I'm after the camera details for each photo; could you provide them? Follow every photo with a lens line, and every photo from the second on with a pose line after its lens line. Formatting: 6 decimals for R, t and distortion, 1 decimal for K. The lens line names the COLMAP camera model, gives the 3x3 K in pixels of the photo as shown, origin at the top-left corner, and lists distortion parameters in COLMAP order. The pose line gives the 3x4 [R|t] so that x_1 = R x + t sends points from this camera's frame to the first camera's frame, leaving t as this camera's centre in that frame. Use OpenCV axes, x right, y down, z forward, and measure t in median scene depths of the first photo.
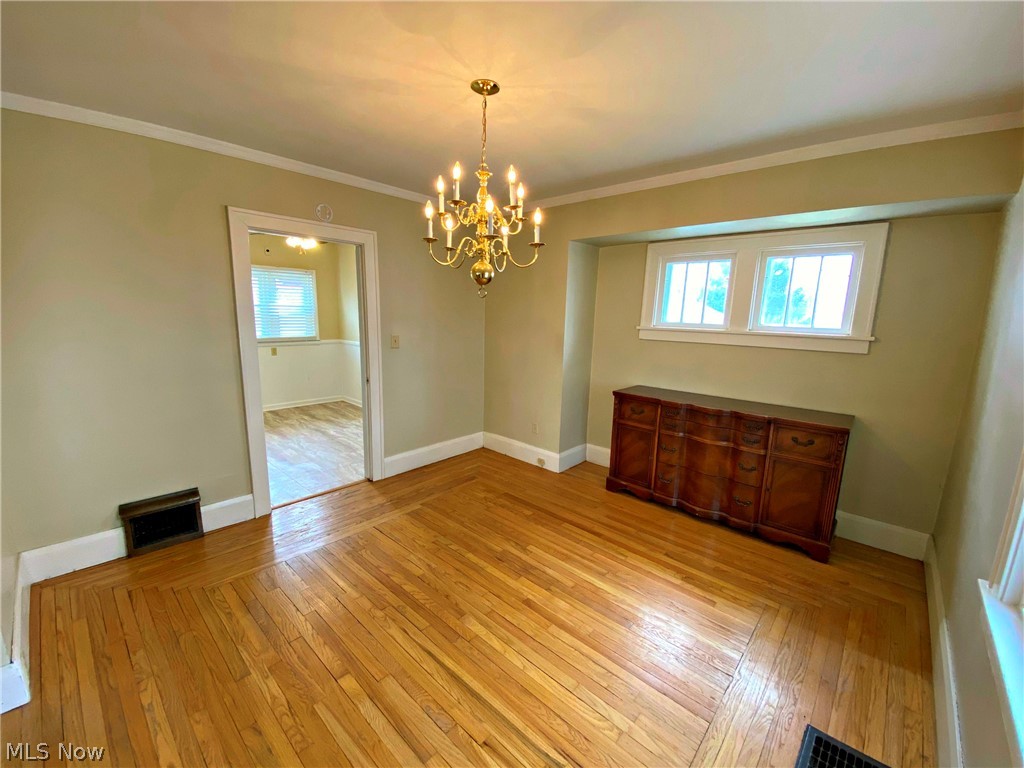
lens RADIAL K [[415.5, 0, 513.1], [0, 415.5, 384.5], [0, 0, 1]] dist [0.029307, -0.026466]
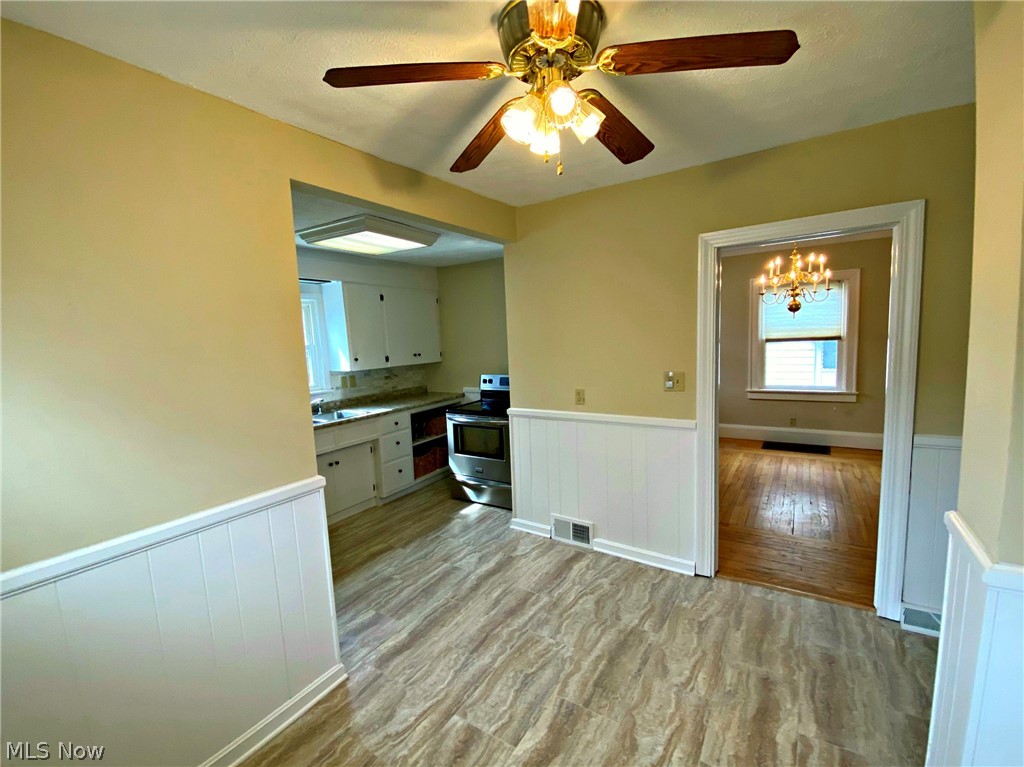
lens RADIAL K [[438.3, 0, 515.0], [0, 438.3, 386.3], [0, 0, 1]] dist [0.035298, -0.032627]
pose [[-0.157809, -0.129805, 0.978901, -1.388792], [0.214485, 0.963149, 0.162293, -0.387837], [-0.963894, 0.235571, -0.124152, 1.890514]]
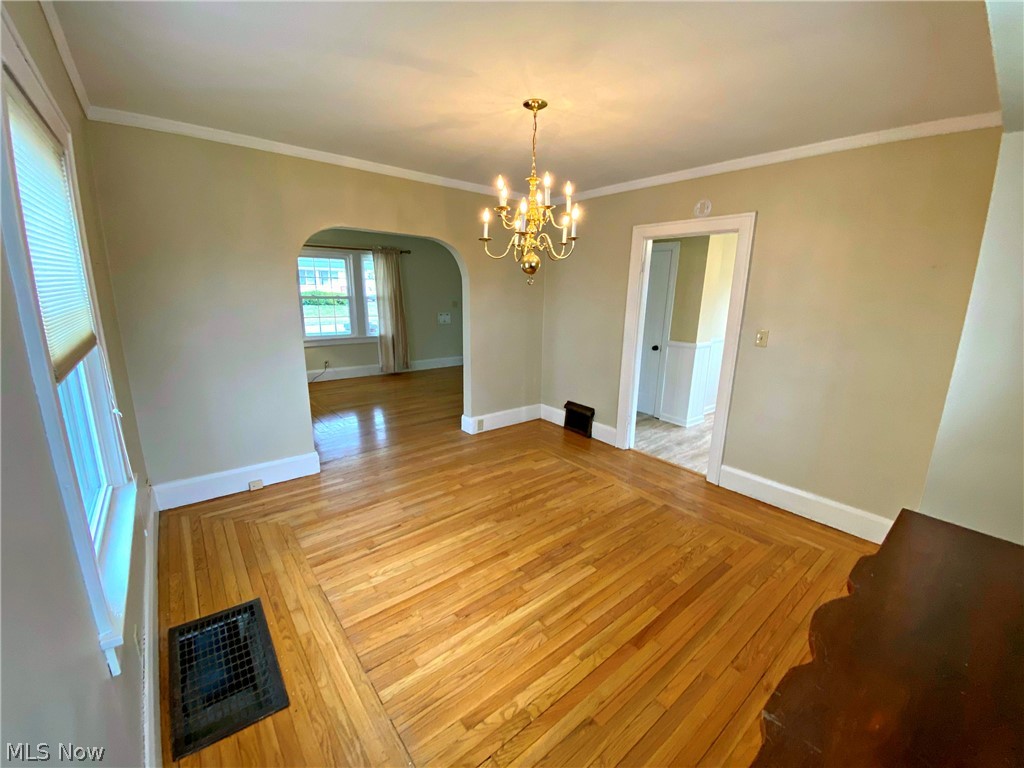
lens RADIAL K [[415.5, 0, 513.1], [0, 415.5, 384.5], [0, 0, 1]] dist [0.029307, -0.026466]
pose [[-0.151941, 0.195929, -0.968775, 0.862470], [-0.199020, 0.954015, 0.224158, -0.146557], [0.968145, 0.226864, -0.105960, 0.864241]]
